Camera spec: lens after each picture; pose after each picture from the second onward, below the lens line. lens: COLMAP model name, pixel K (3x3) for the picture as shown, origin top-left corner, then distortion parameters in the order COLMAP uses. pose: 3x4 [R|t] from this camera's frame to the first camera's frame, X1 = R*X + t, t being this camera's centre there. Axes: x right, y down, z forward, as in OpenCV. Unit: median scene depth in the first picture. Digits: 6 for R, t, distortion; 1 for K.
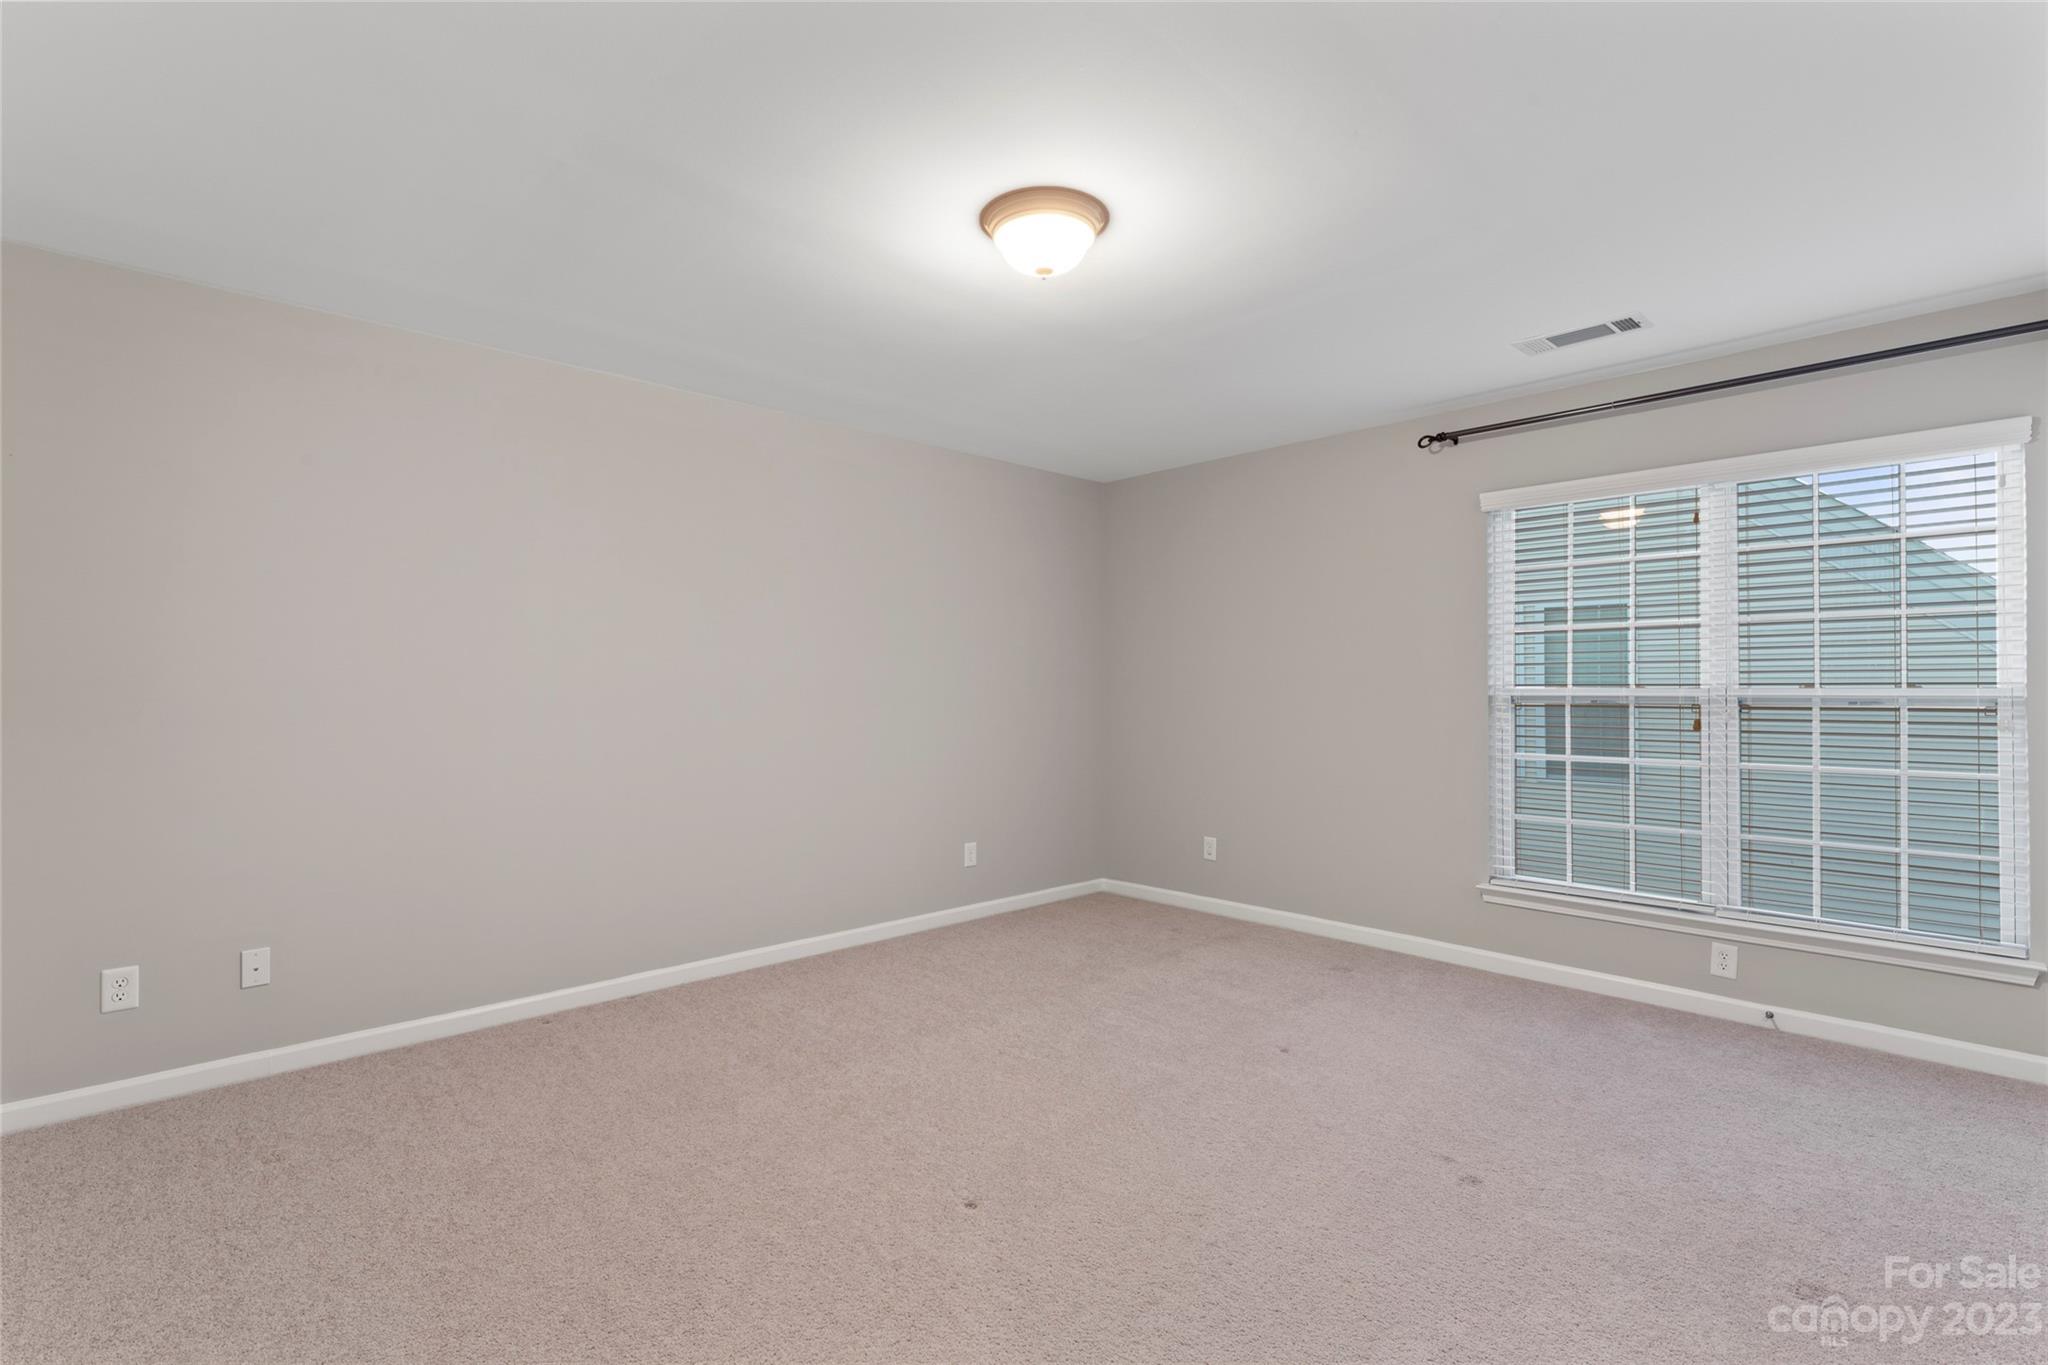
lens RADIAL K [[966.1, 0, 1051.0], [0, 966.1, 685.1], [0, 0, 1]] dist [0.000709, -0.000304]
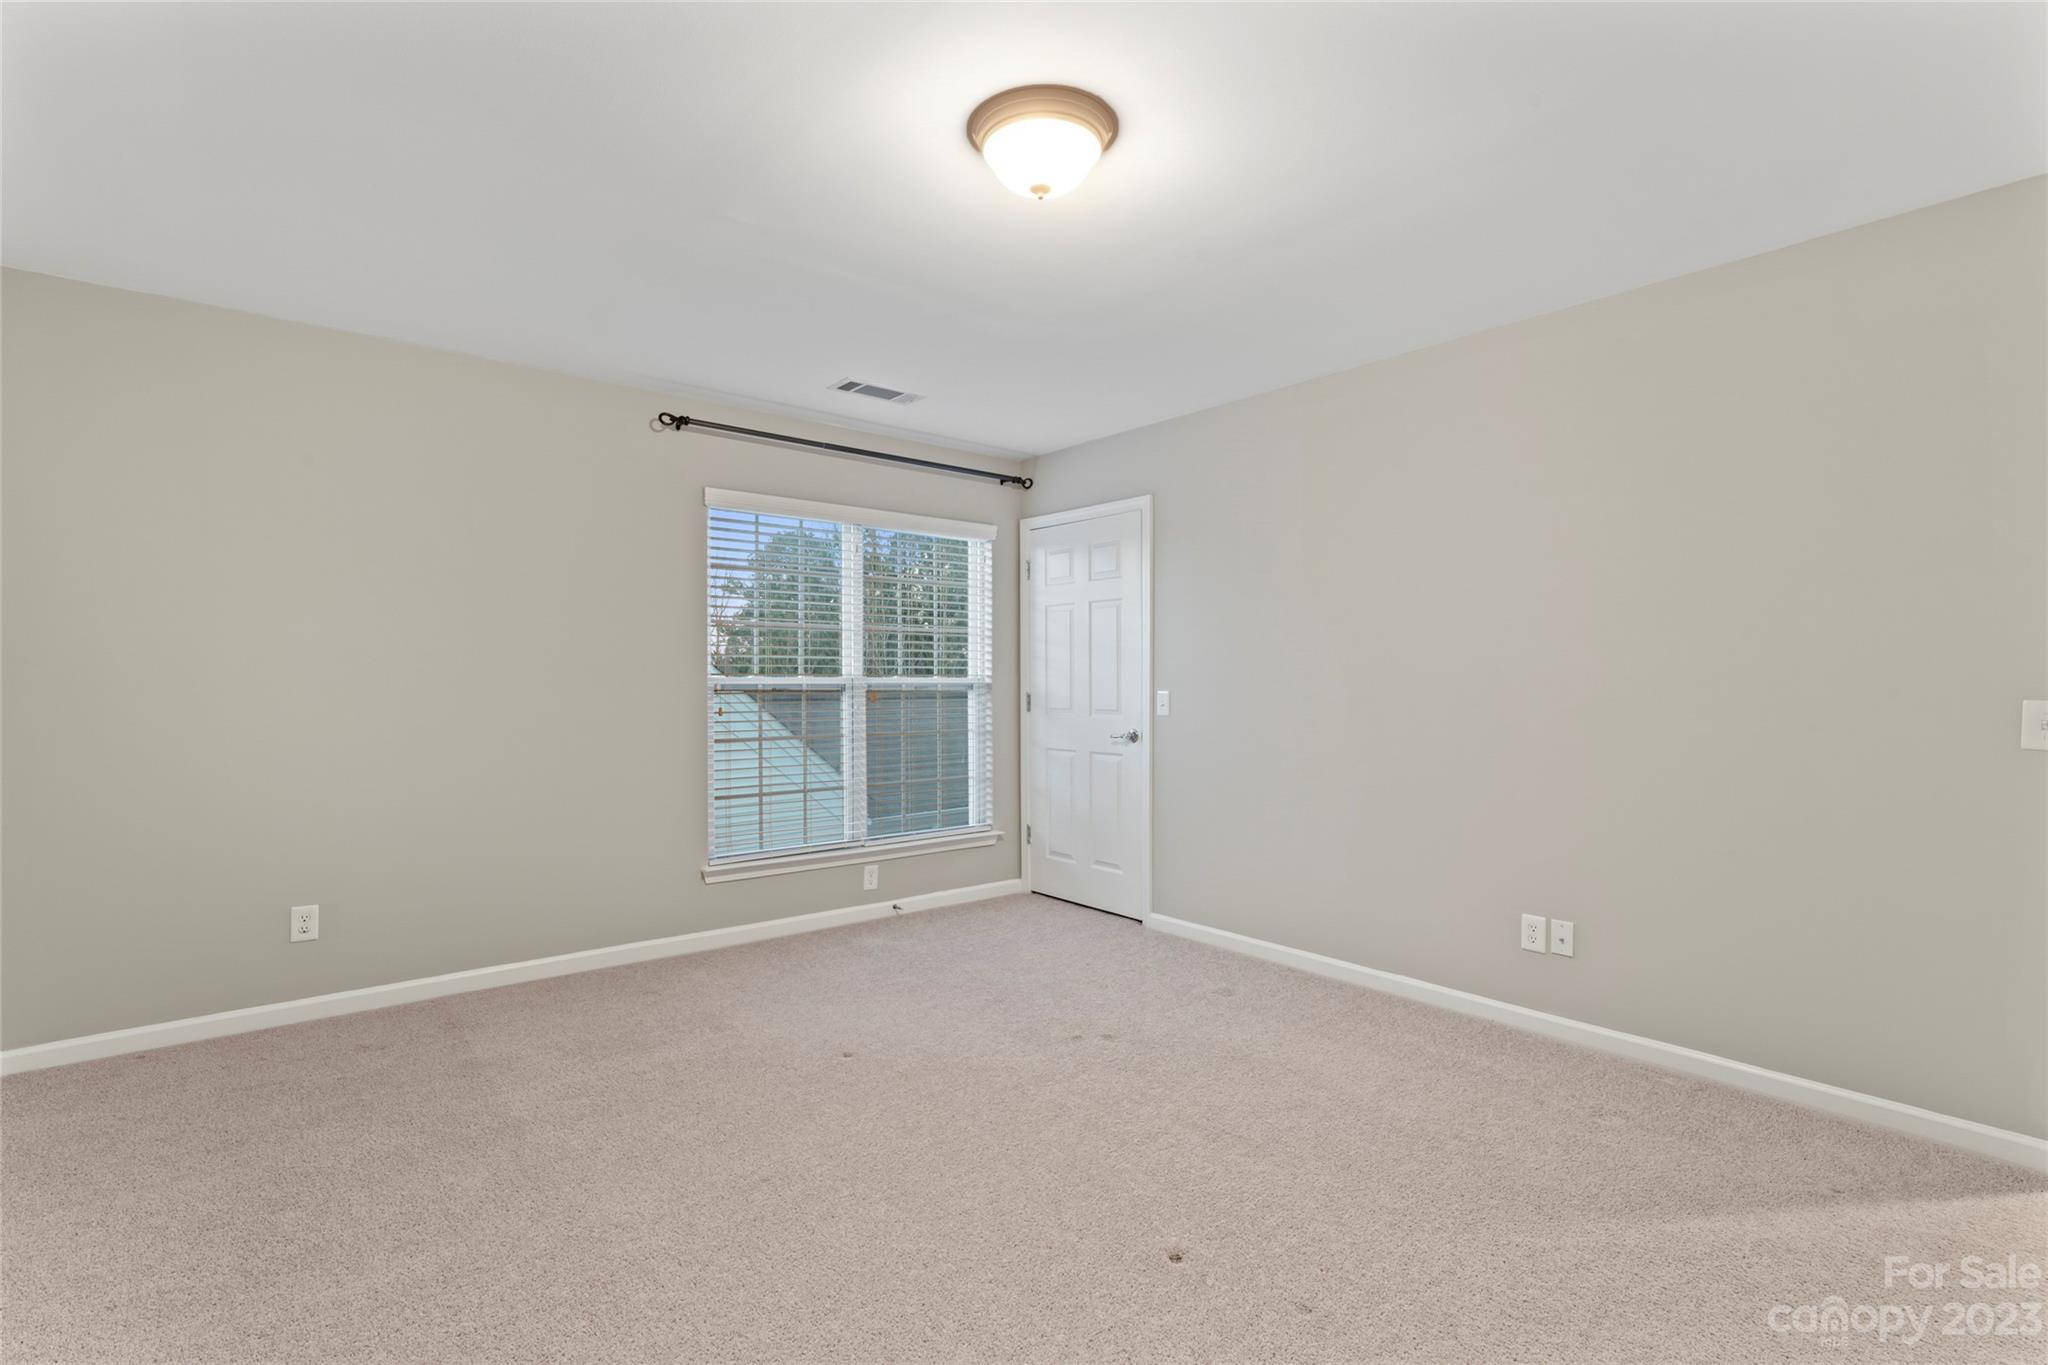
lens RADIAL K [[937.8, 0, 1011.6], [0, 937.8, 679.5], [0, 0, 1]] dist [0.013143, -0.000048]
pose [[0.096634, 0.003051, 0.995315, -0.599715], [-0.004250, 0.999987, -0.002653, 0.008715], [-0.995311, -0.003974, 0.096646, 0.674701]]
